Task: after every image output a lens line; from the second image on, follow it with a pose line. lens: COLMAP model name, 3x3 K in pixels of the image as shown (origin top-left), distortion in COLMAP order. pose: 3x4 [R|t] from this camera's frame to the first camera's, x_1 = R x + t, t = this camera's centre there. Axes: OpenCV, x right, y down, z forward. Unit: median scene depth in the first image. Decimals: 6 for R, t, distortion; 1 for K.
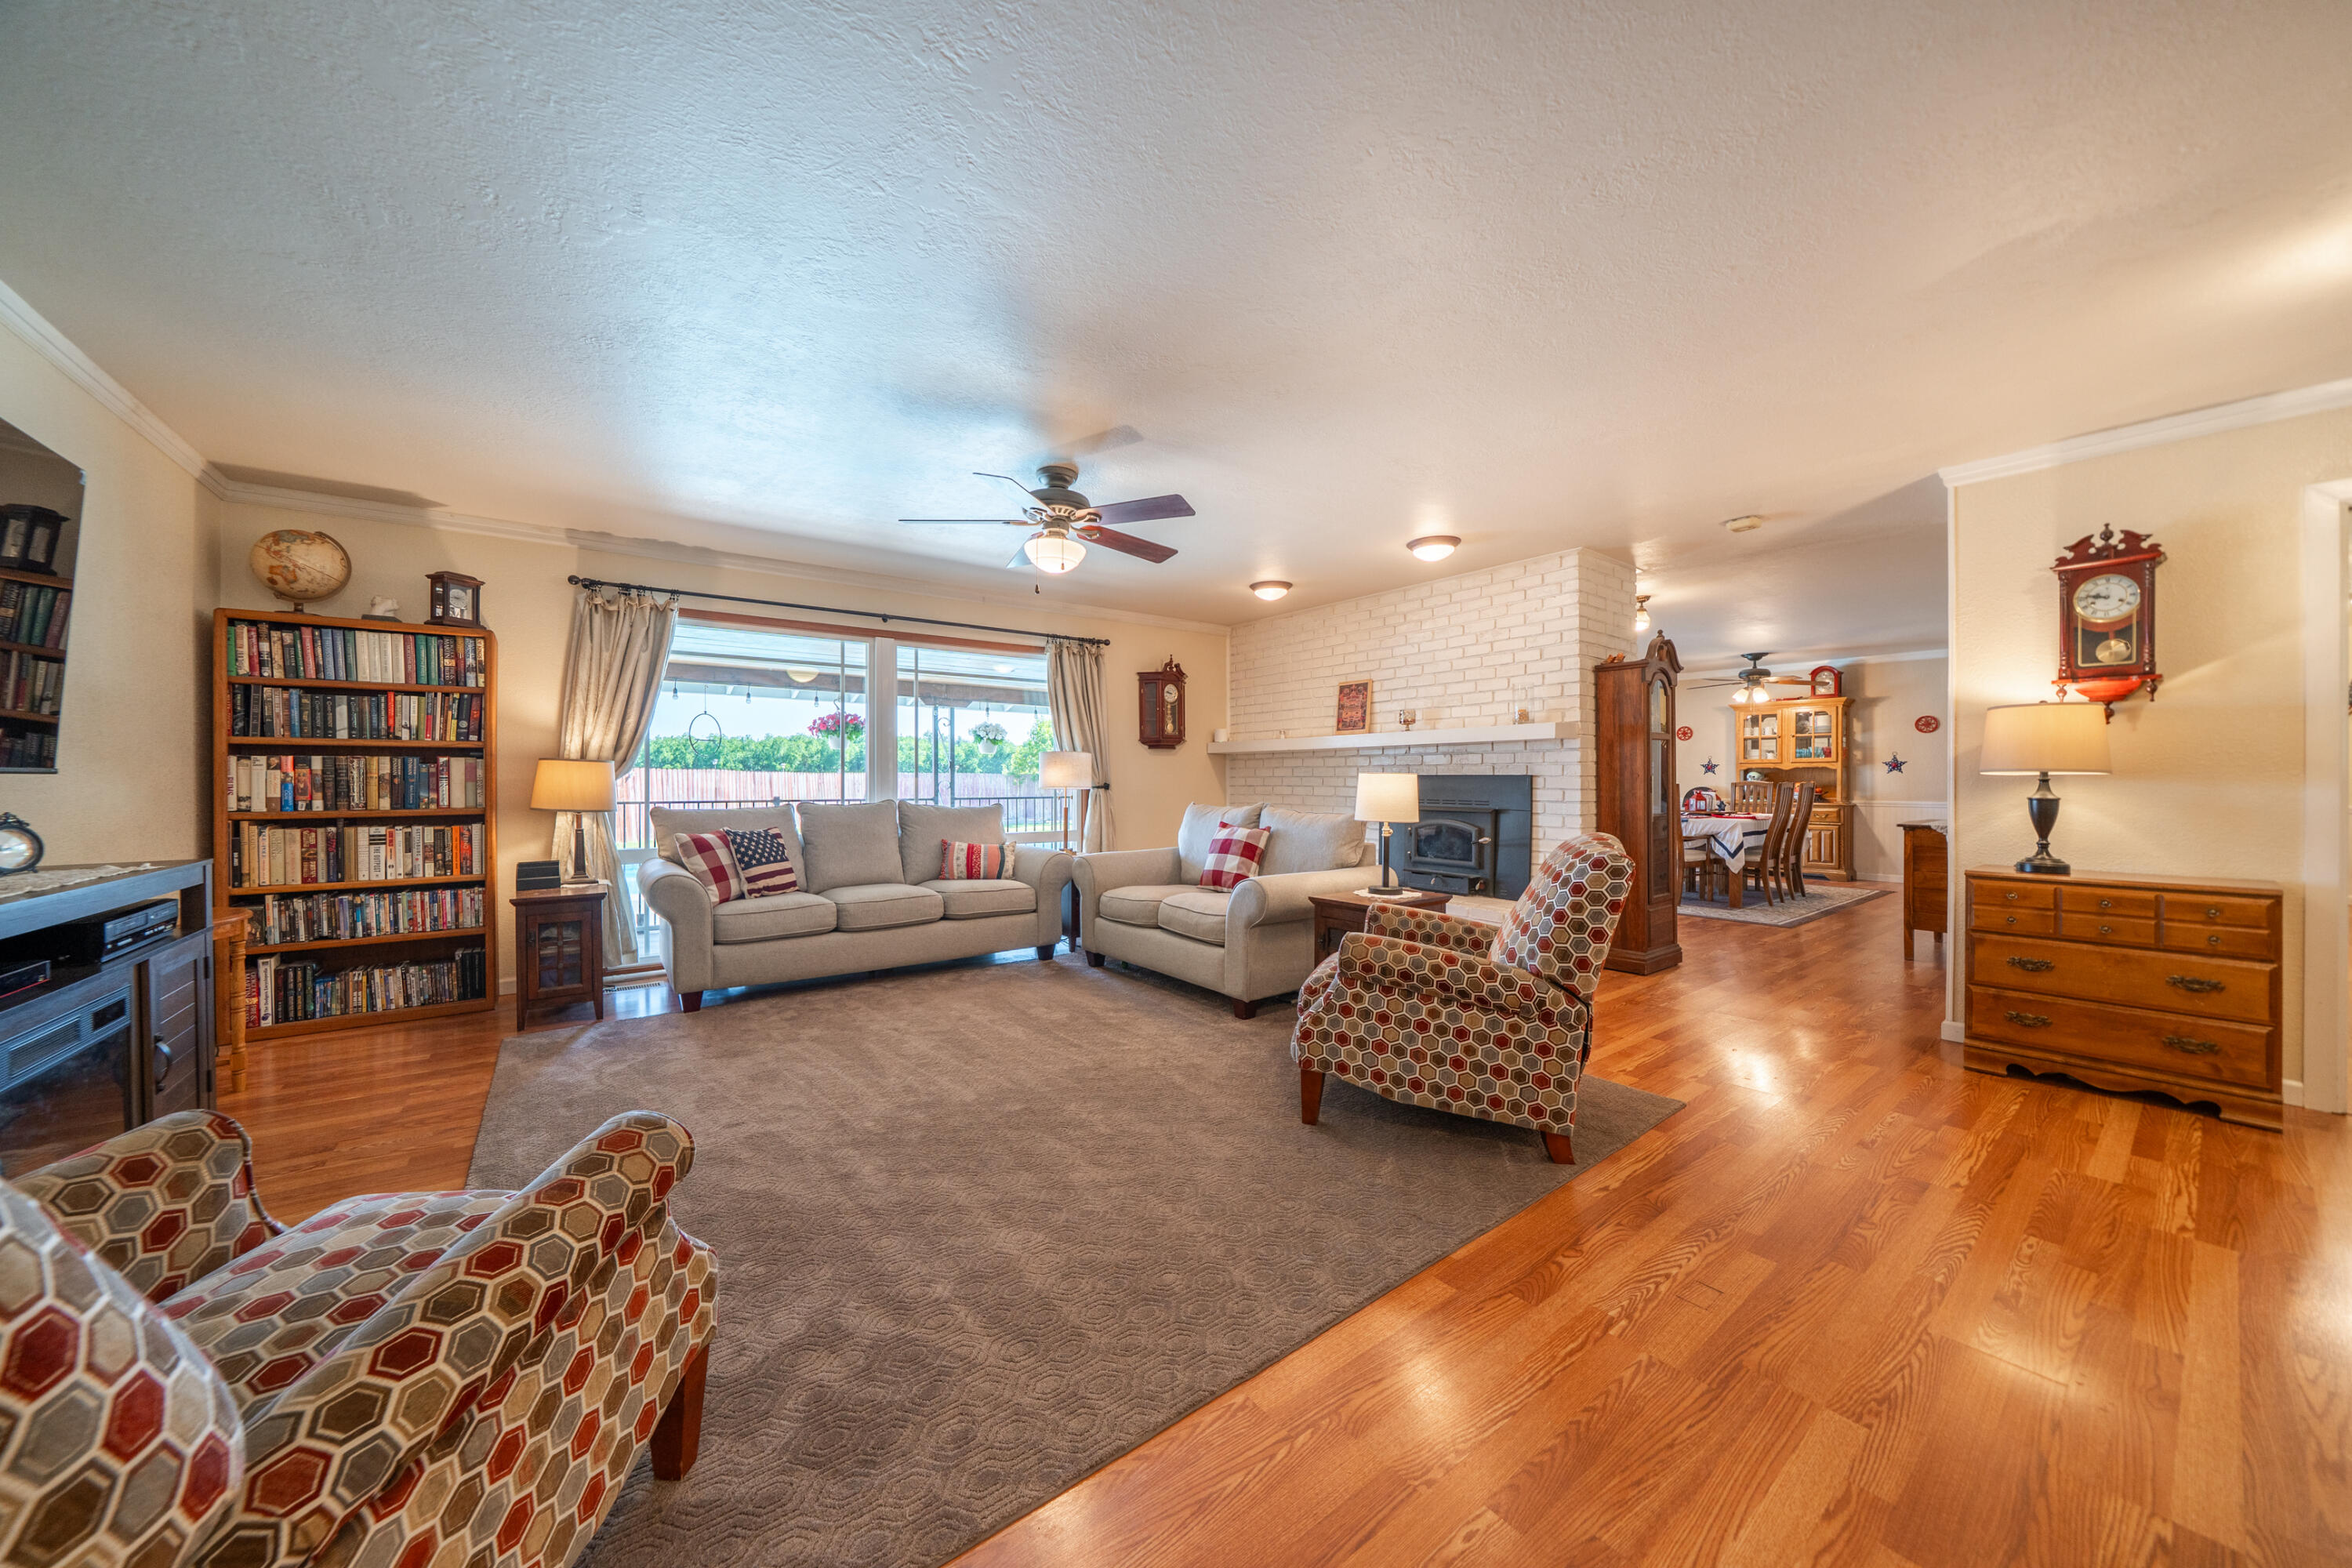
lens RADIAL K [[798.8, 0, 1176.0], [0, 798.8, 784.0], [0, 0, 1]] dist [-0.000228, 0.000013]
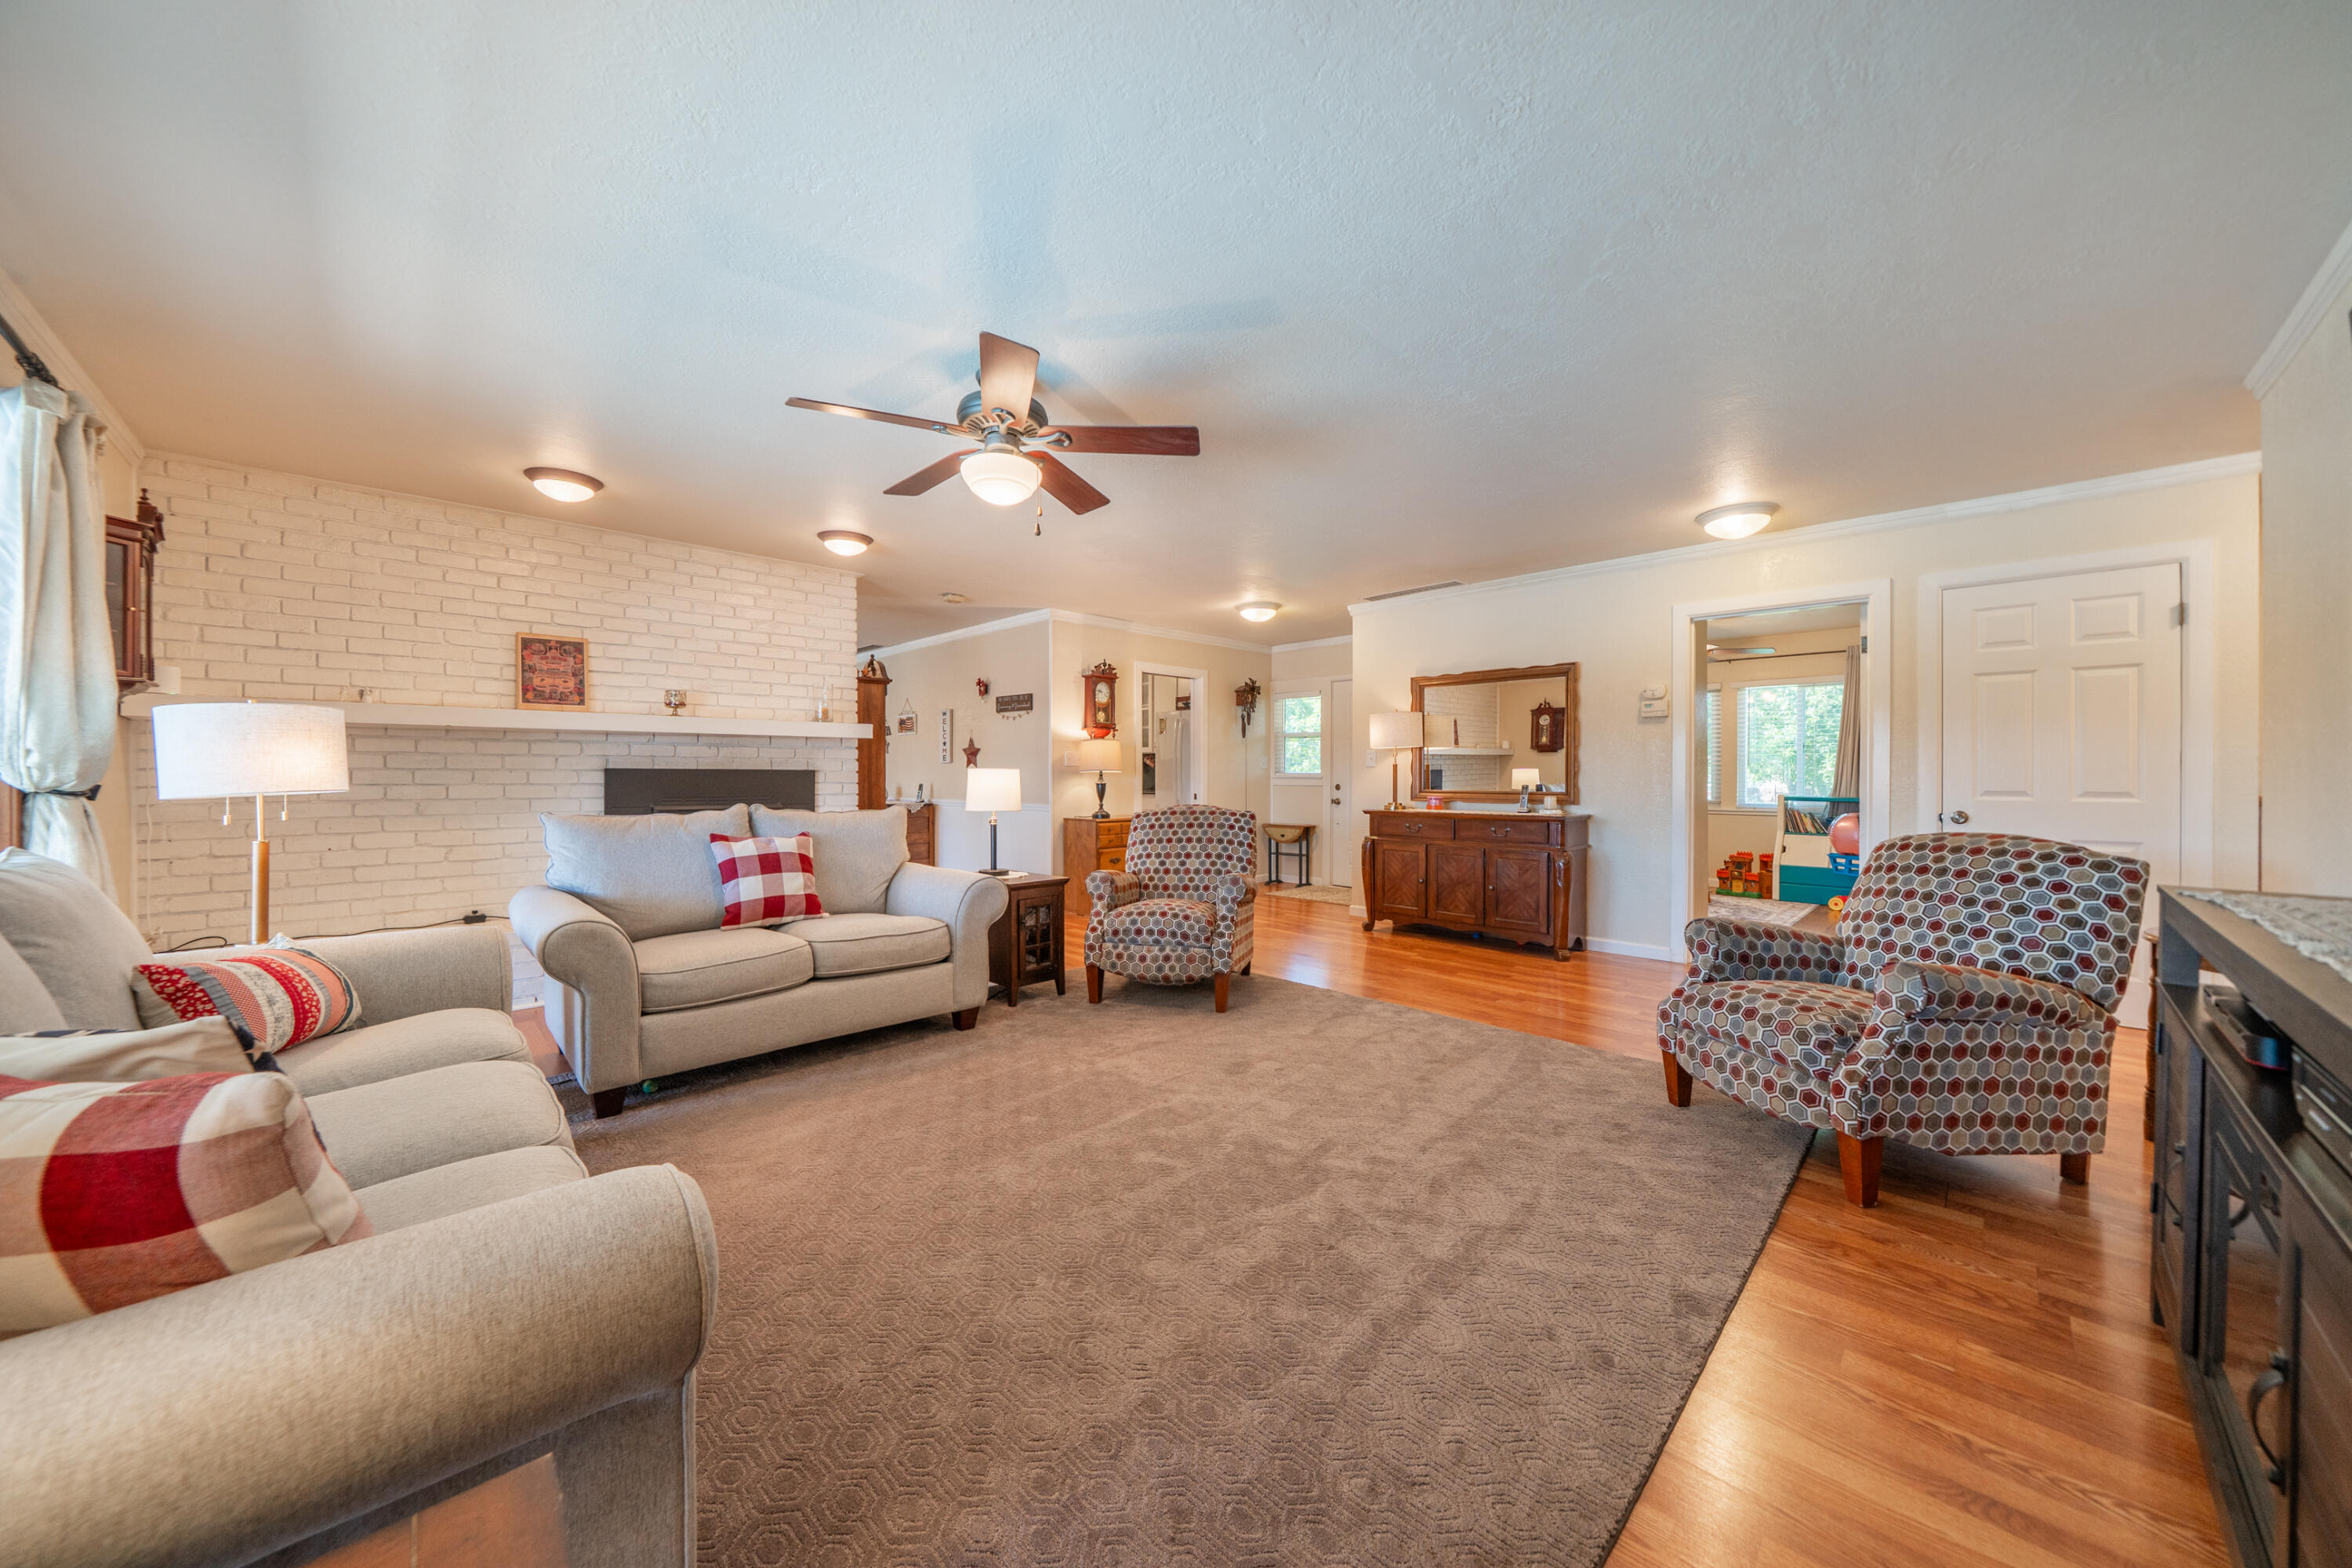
lens RADIAL K [[819.4, 0, 1161.9], [0, 819.4, 771.4], [0, 0, 1]] dist [0.000230, 0.000133]
pose [[-0.106186, 0.000947, 0.994346, -0.655872], [0.002799, 0.999996, -0.000654, -0.007051], [-0.994342, 0.002714, -0.106189, 0.631472]]
